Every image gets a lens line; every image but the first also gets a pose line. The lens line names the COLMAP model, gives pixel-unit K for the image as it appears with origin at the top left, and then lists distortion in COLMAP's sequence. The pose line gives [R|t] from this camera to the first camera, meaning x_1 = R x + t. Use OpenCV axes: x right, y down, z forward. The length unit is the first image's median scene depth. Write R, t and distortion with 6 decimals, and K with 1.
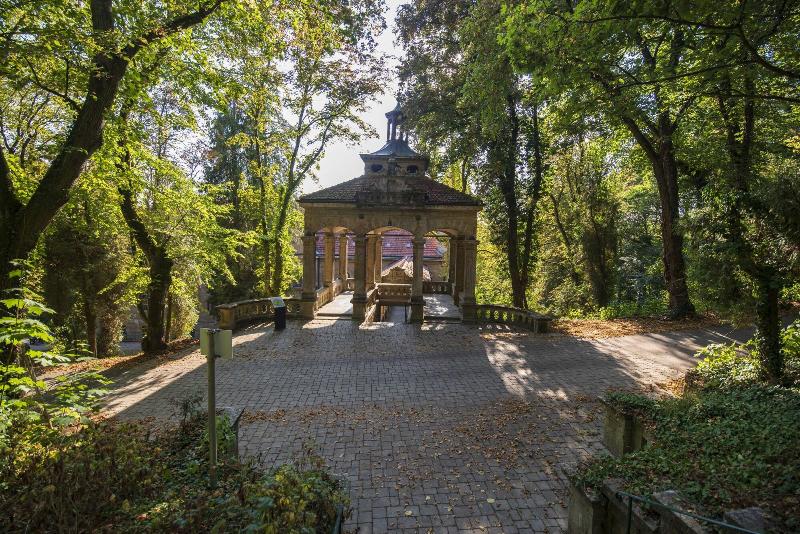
lens RADIAL K [[336.3, 0, 400.0], [0, 336.3, 267.0], [0, 0, 1]] dist [-0.015687, -0.000160]
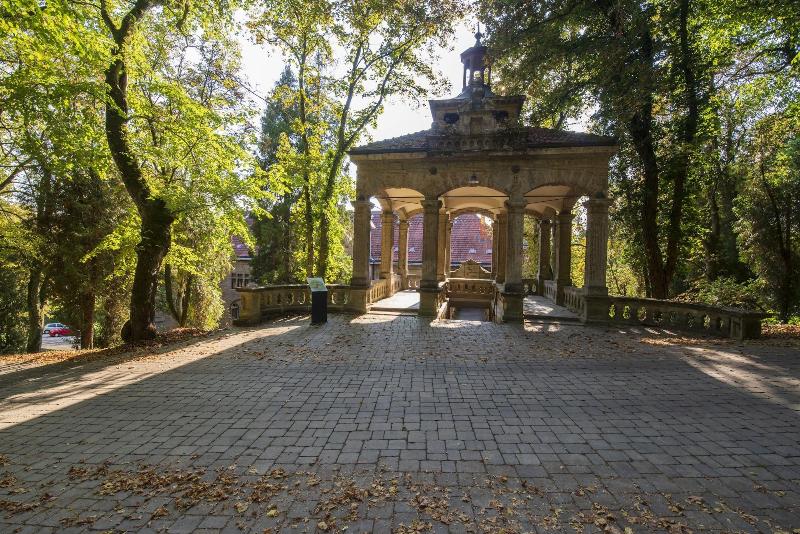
lens RADIAL K [[336.3, 0, 400.0], [0, 336.3, 267.0], [0, 0, 1]] dist [-0.015687, -0.000160]
pose [[0.987570, 0.002715, -0.157156, -0.068745], [-0.012569, 0.998013, -0.061740, 0.095391], [0.156676, 0.062948, 0.985642, 0.282419]]
